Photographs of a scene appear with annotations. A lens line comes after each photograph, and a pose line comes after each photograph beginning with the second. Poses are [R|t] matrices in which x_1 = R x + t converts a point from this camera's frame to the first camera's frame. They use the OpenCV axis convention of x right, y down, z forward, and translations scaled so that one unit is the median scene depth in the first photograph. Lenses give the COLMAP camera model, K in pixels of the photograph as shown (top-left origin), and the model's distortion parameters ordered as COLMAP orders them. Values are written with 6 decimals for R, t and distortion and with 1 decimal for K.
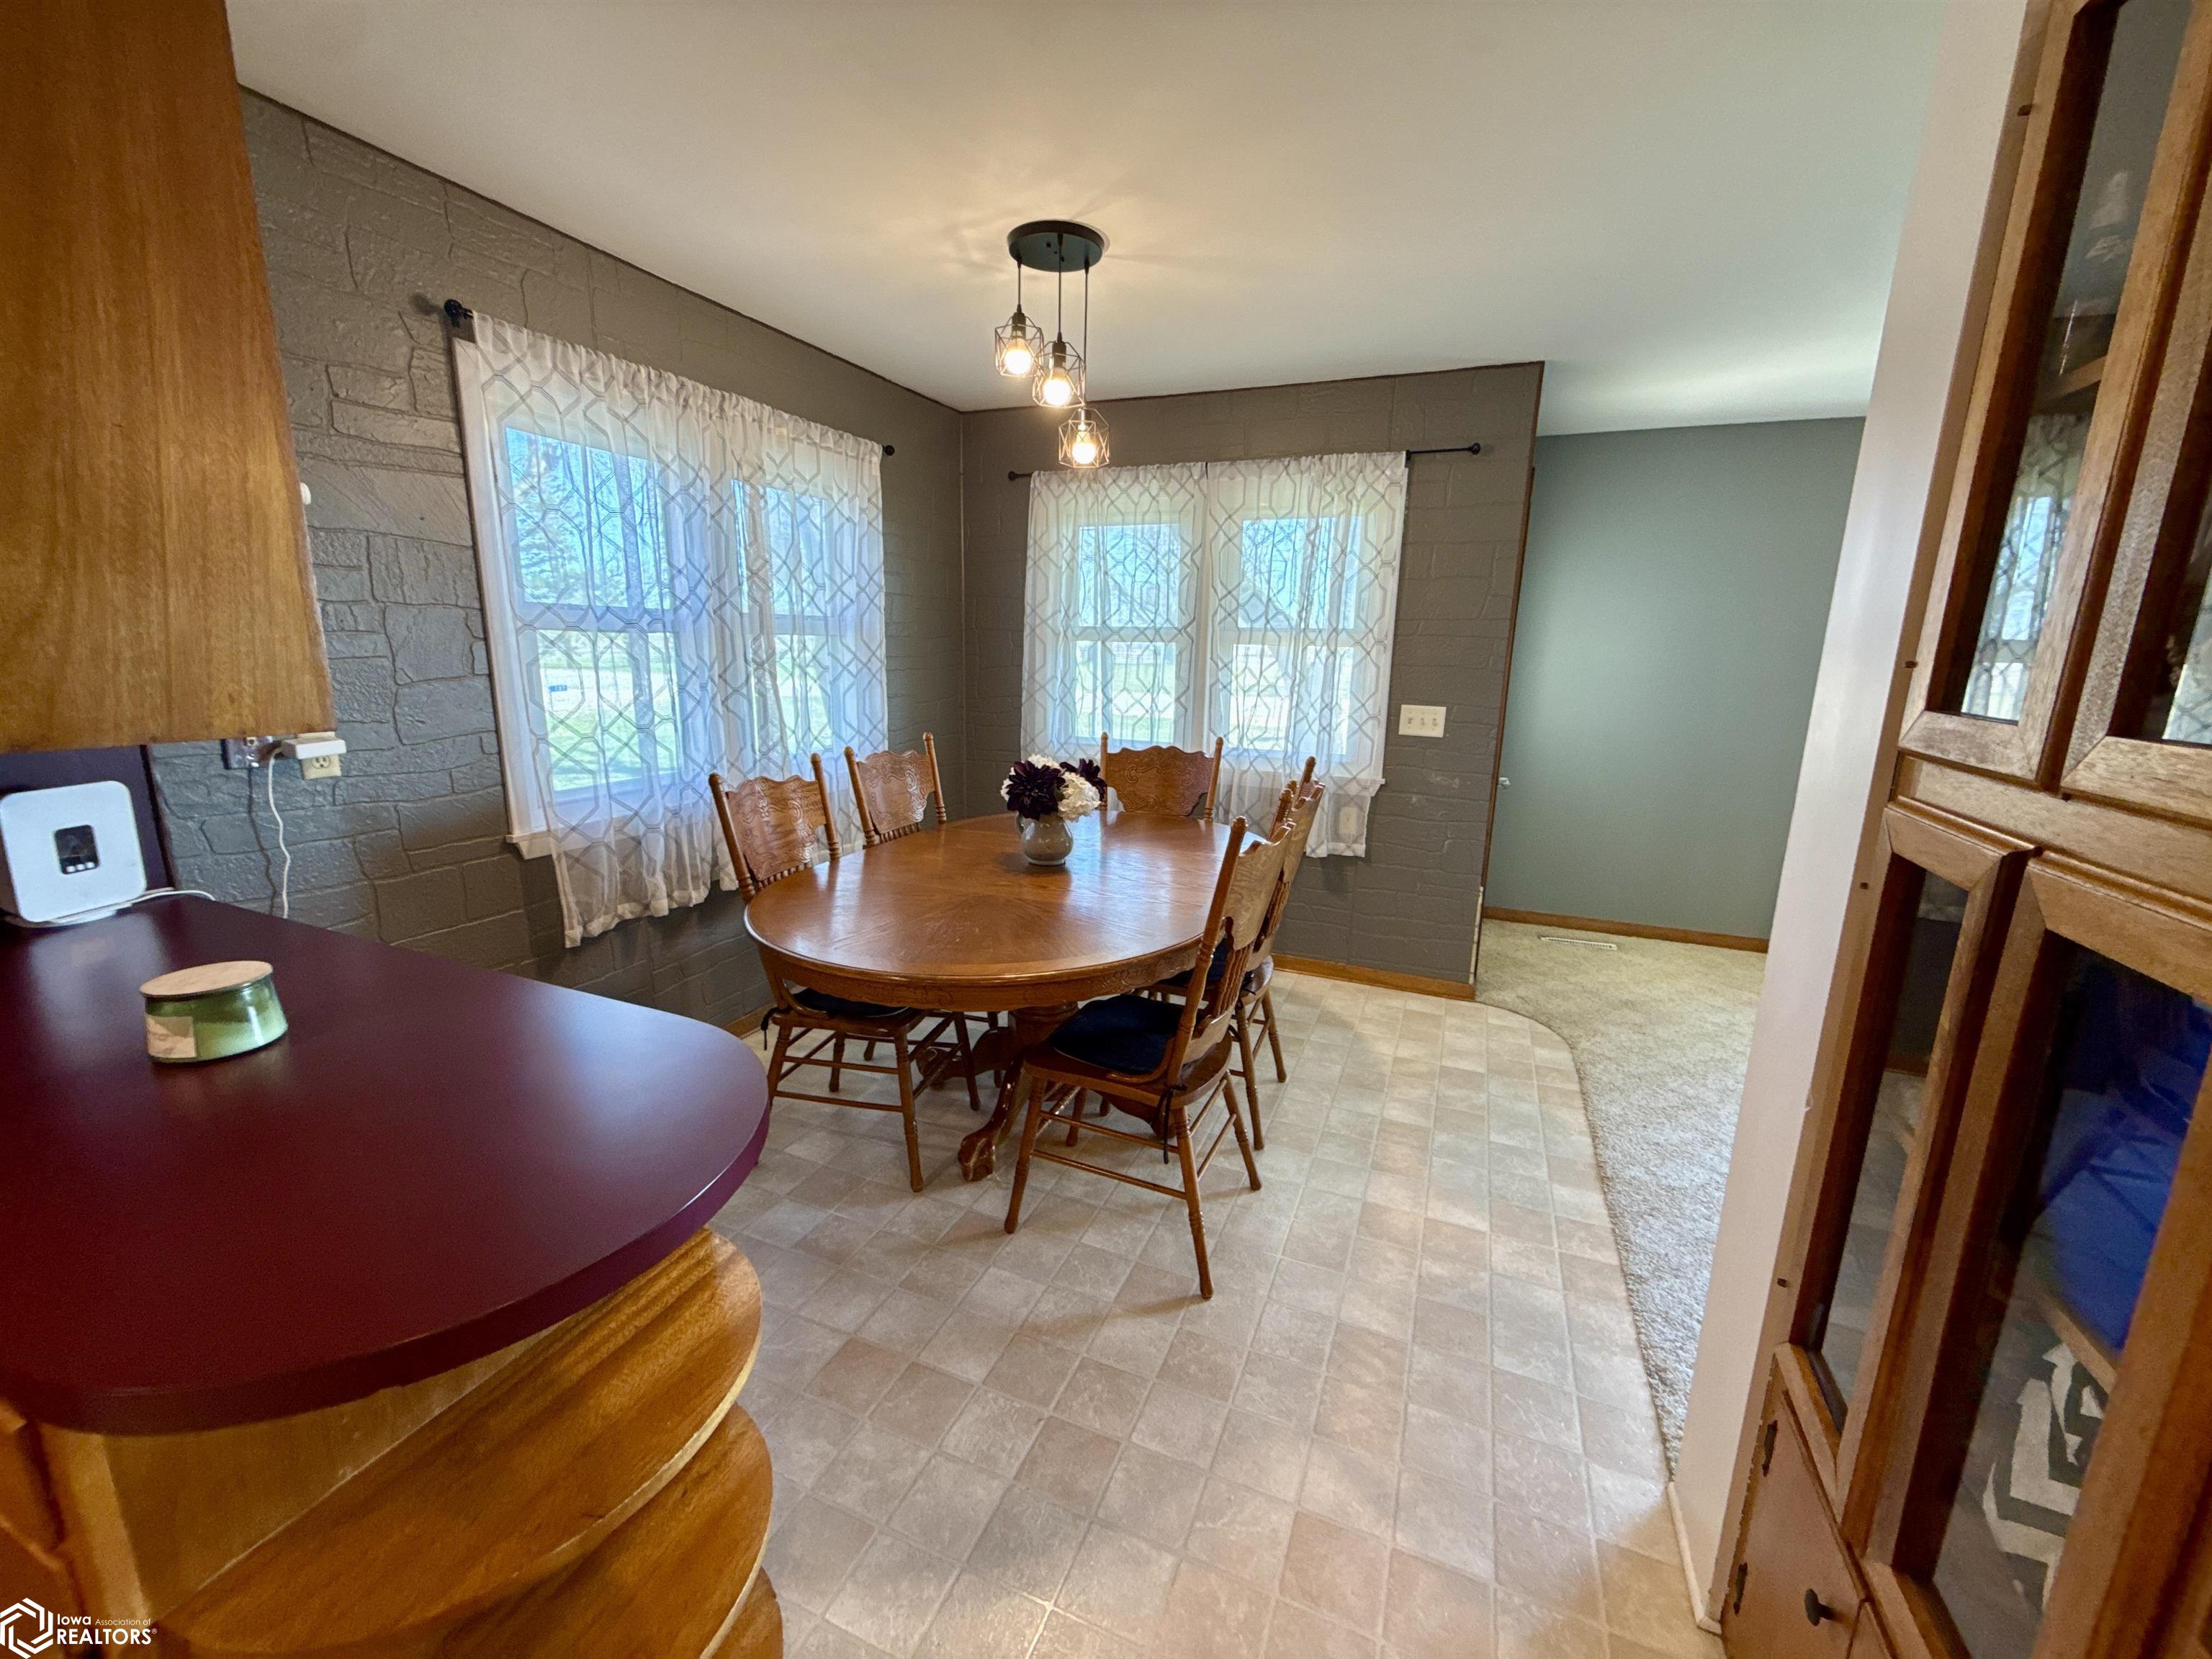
lens RADIAL K [[879.4, 0, 1104.5], [0, 879.4, 828.3], [0, 0, 1]] dist [-0.000375, -0.000384]
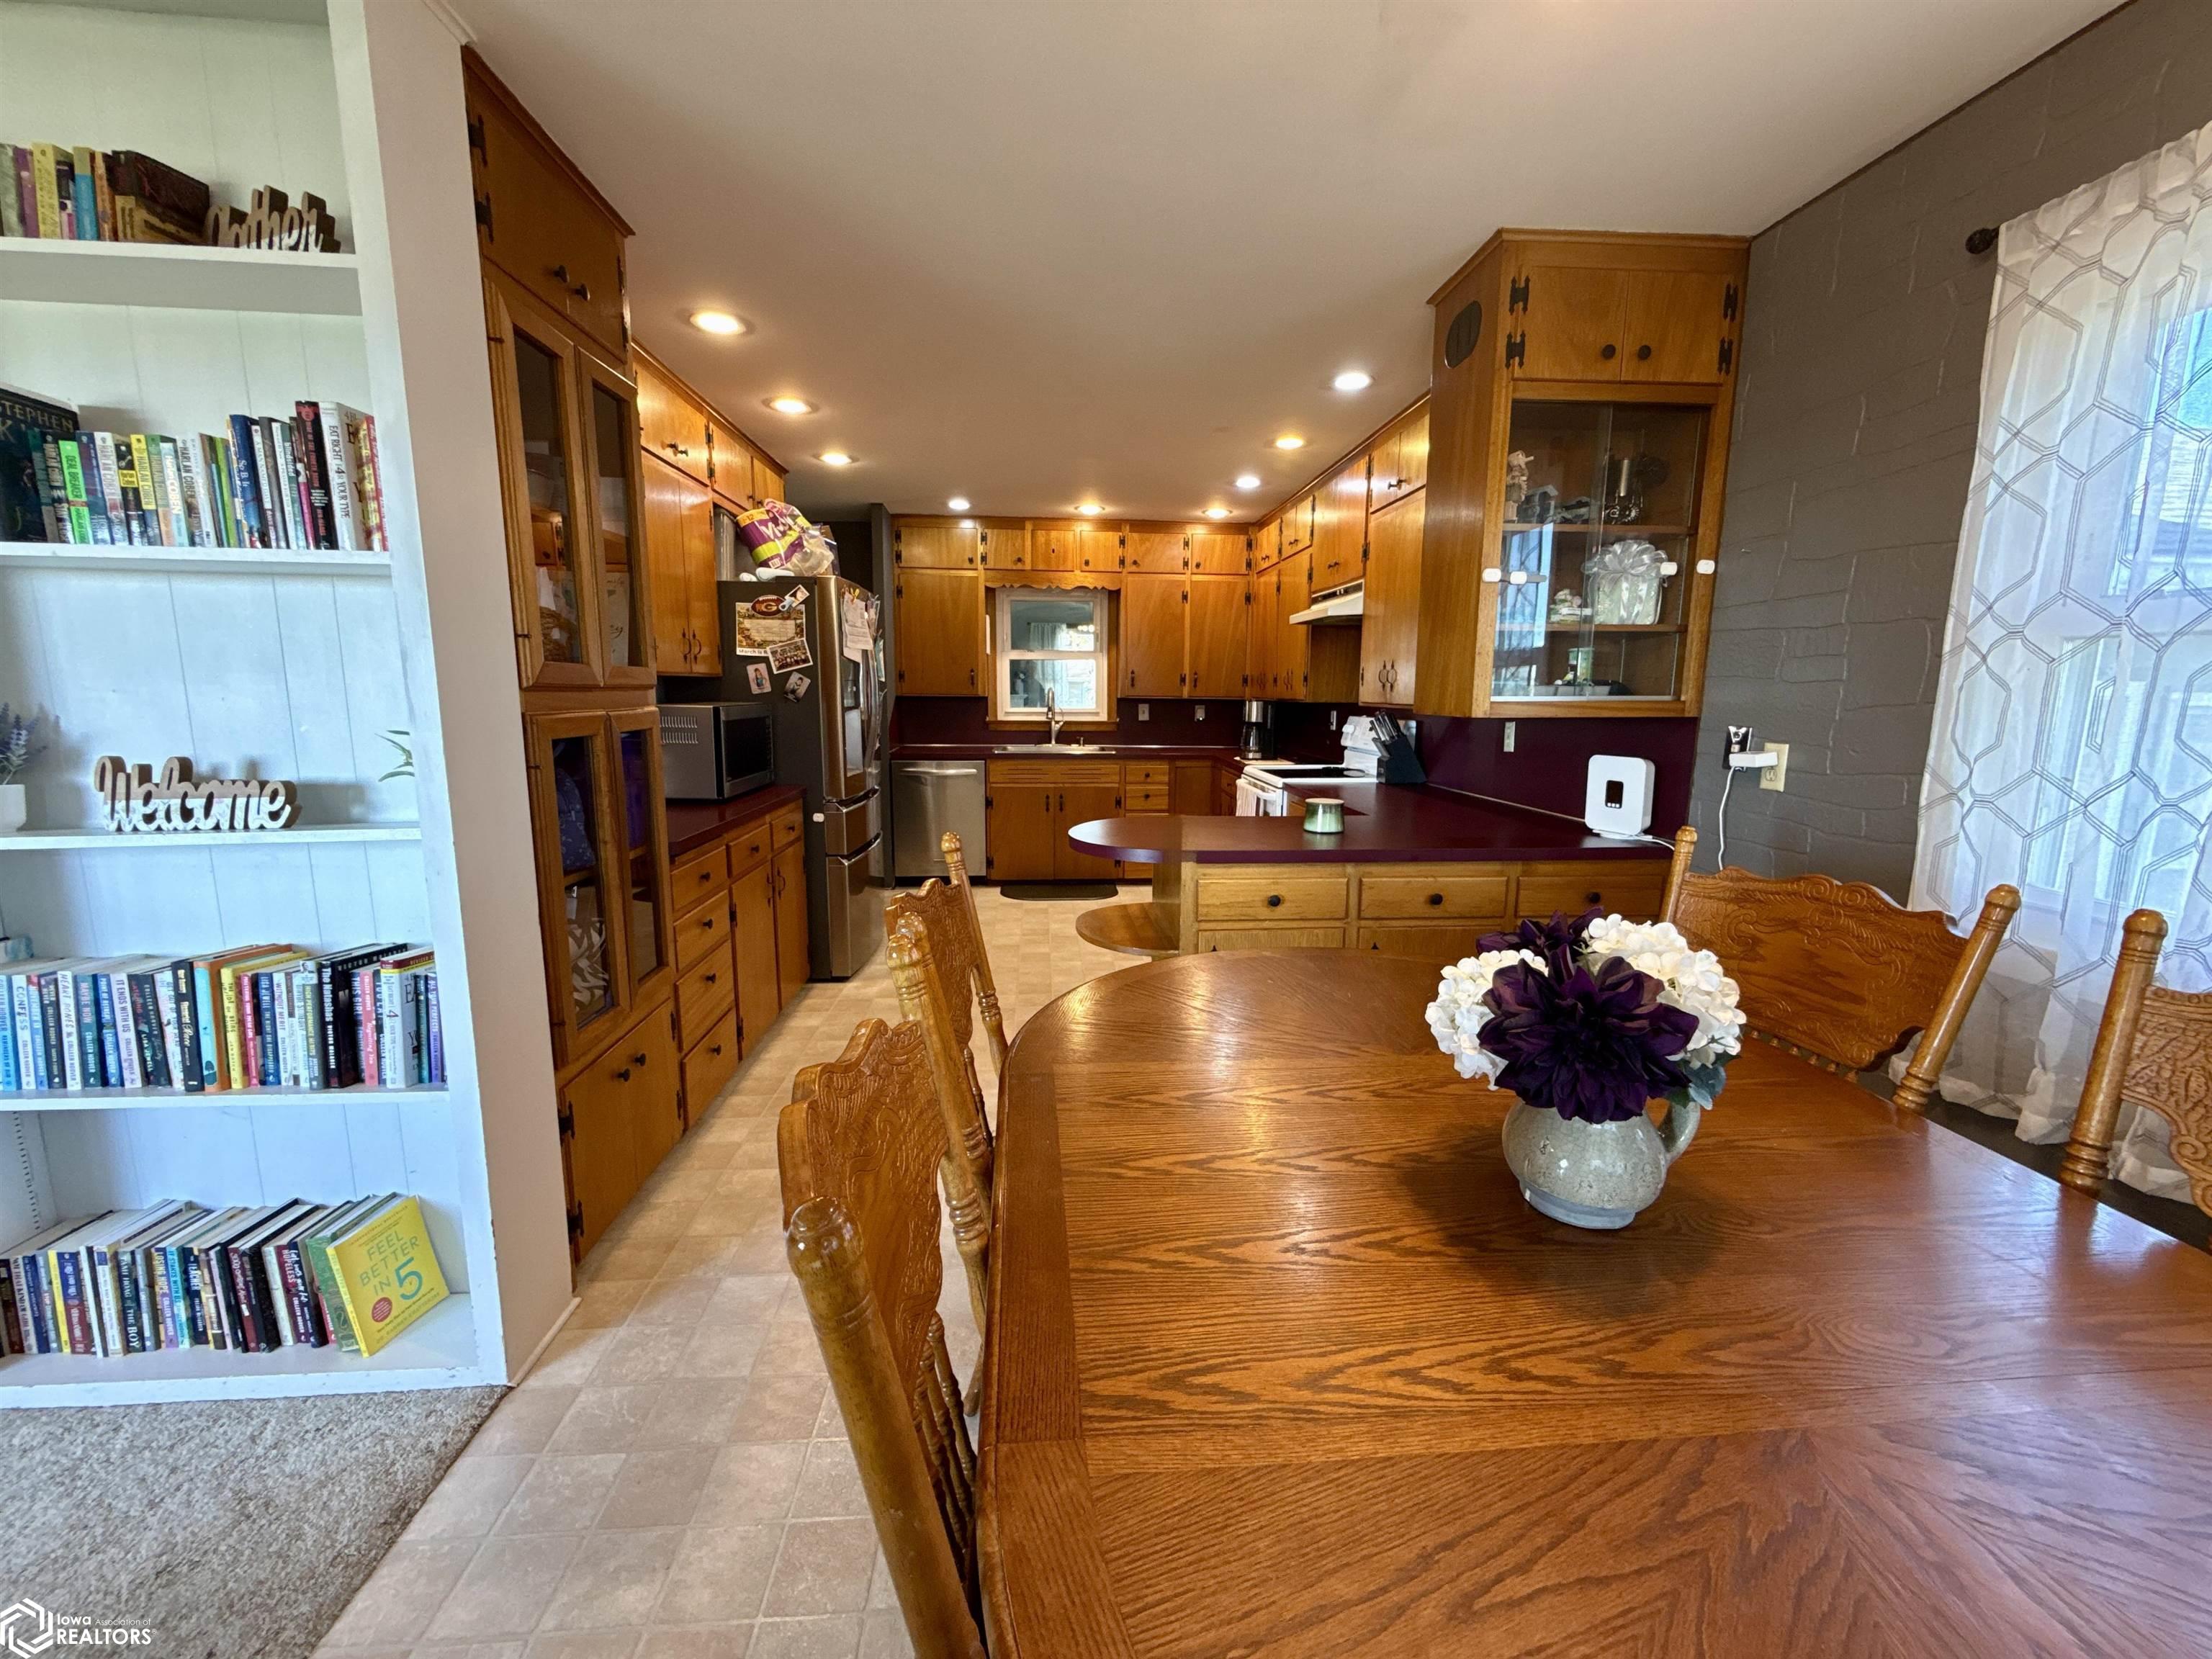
lens RADIAL K [[879.4, 0, 1106.3], [0, 879.4, 829.3], [0, 0, 1]] dist [-0.000375, -0.000384]
pose [[-0.888877, 0.044383, -0.455991, 0.213178], [-0.120735, 0.937422, 0.326594, -0.160550], [0.441951, 0.345356, -0.827894, 0.927434]]
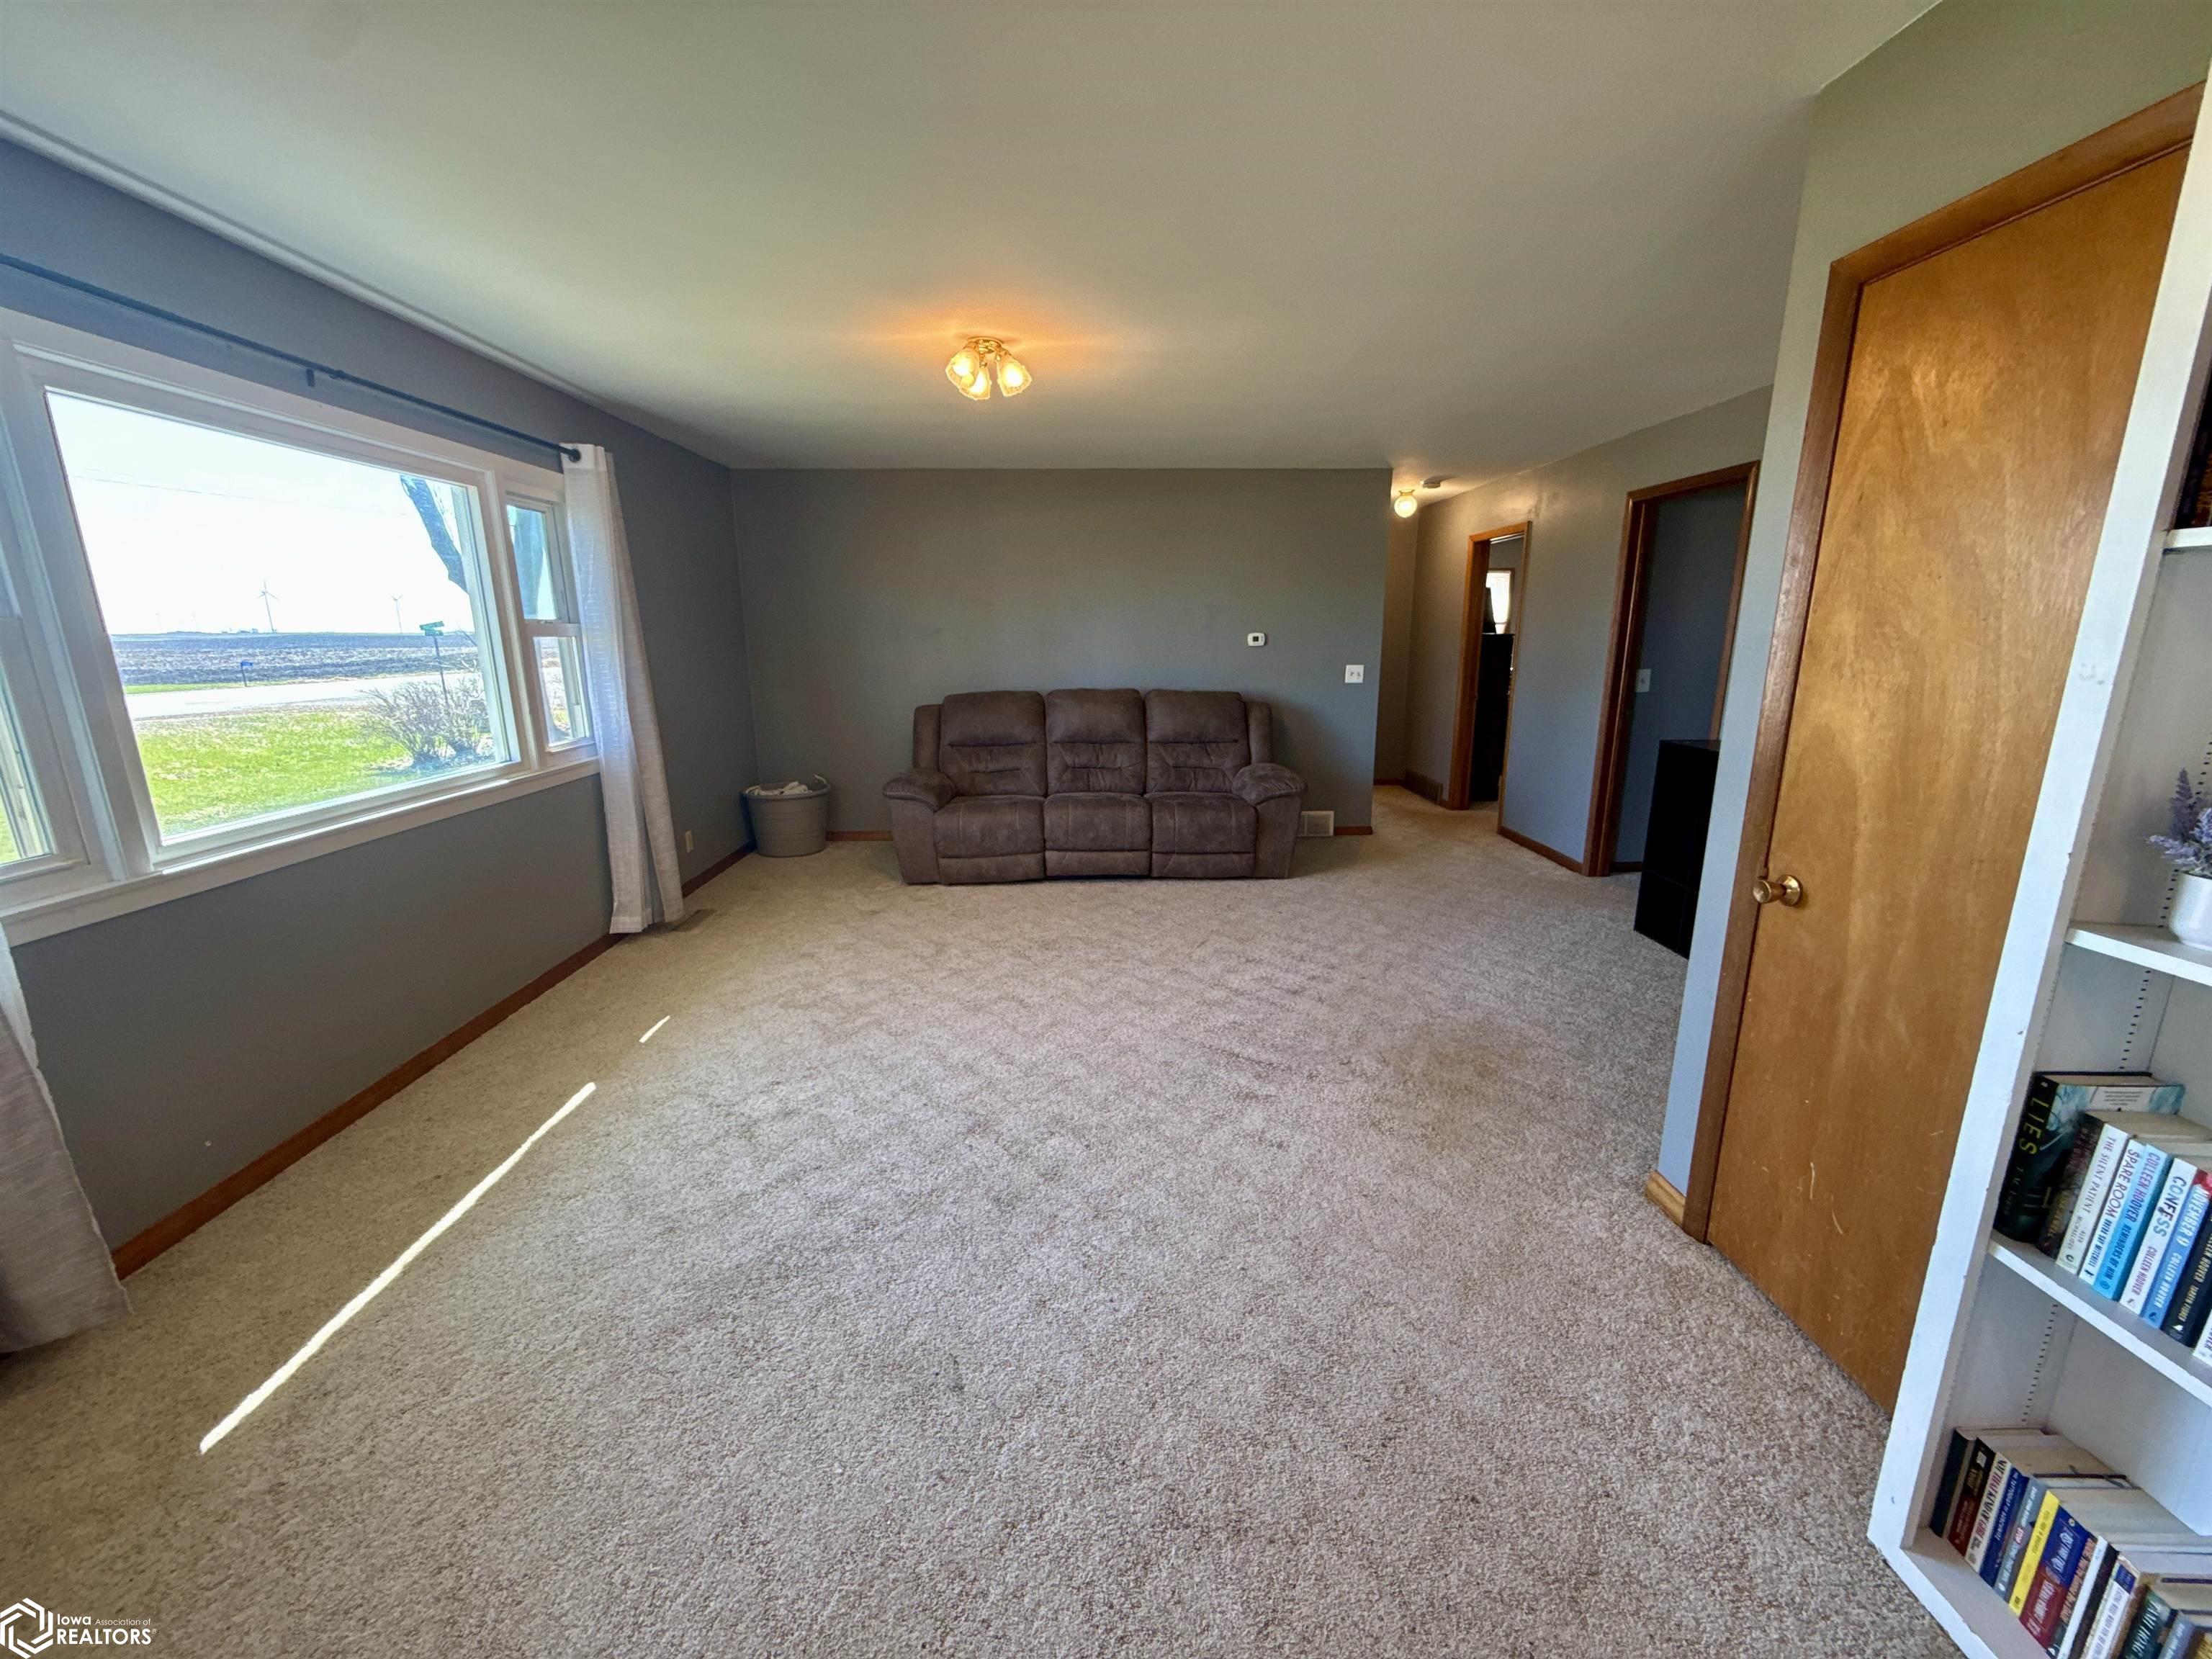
lens RADIAL K [[879.4, 0, 1107.2], [0, 879.4, 826.9], [0, 0, 1]] dist [-0.000375, -0.000384]
pose [[-0.411407, -0.215861, 0.885521, 0.428209], [0.186512, 0.931053, 0.313613, -0.149056], [-0.892164, 0.294183, -0.342781, 0.727212]]
